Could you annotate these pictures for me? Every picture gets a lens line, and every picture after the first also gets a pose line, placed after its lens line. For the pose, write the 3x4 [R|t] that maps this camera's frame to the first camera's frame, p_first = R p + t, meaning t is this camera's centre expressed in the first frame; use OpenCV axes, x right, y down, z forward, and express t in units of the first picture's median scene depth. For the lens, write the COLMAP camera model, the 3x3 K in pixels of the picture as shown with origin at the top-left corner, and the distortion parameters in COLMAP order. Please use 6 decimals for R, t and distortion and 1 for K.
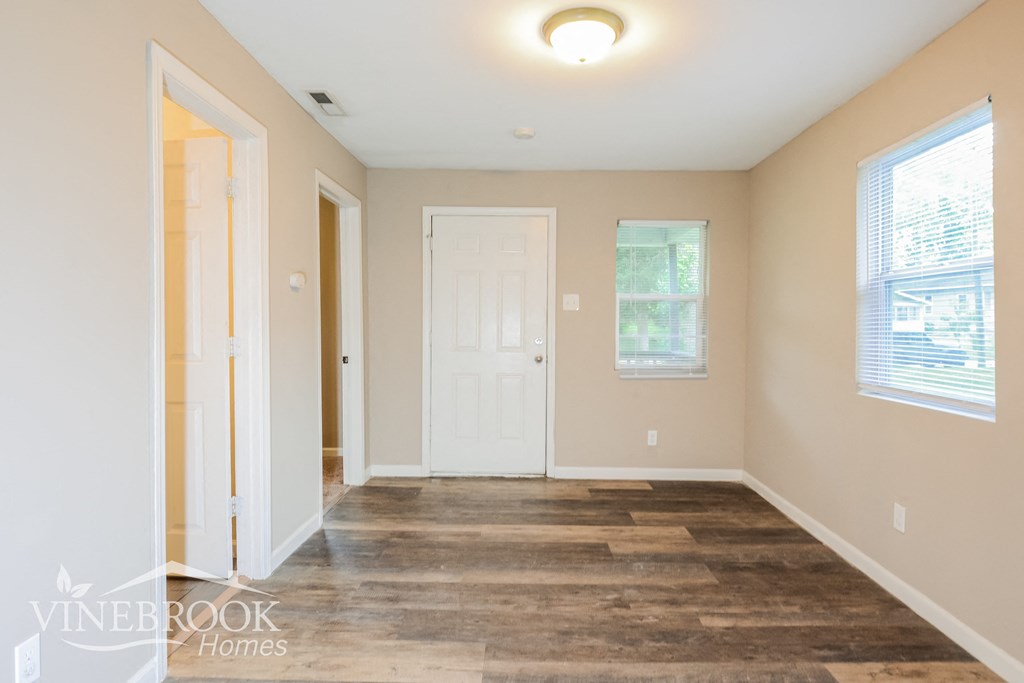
lens RADIAL K [[517.0, 0, 512.1], [0, 517.0, 334.6], [0, 0, 1]] dist [0.003392, 0.000485]
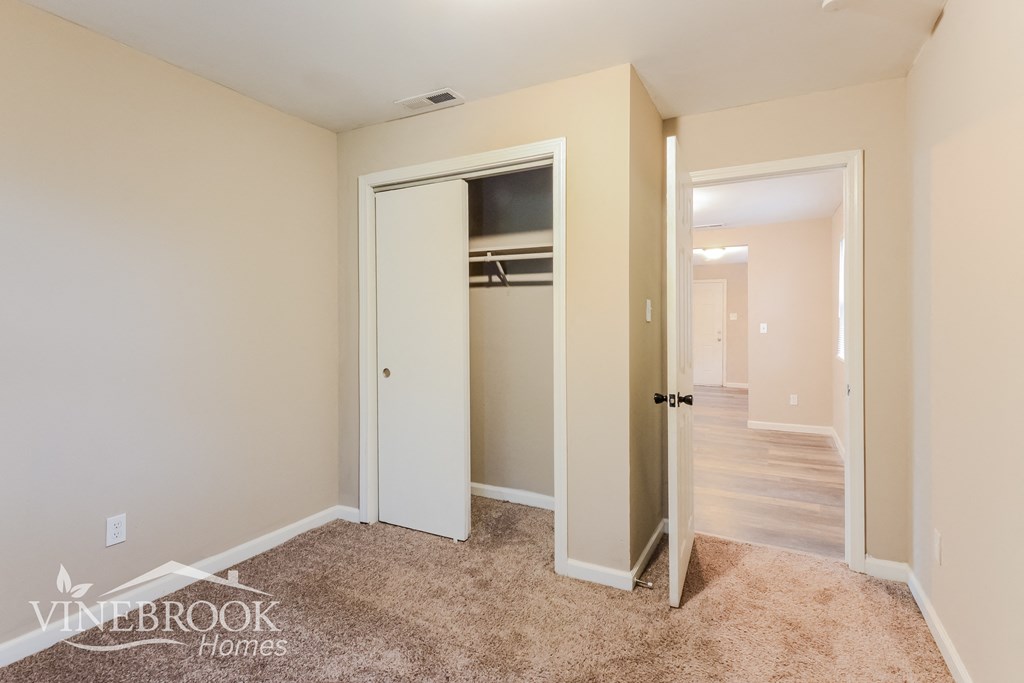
lens RADIAL K [[517.0, 0, 511.6], [0, 517.0, 338.4], [0, 0, 1]] dist [0.003392, 0.000485]
pose [[0.887907, -0.001819, -0.460019, 0.313330], [-0.000349, 0.999989, -0.004628, 0.054054], [0.460022, 0.004270, 0.887897, -1.709547]]
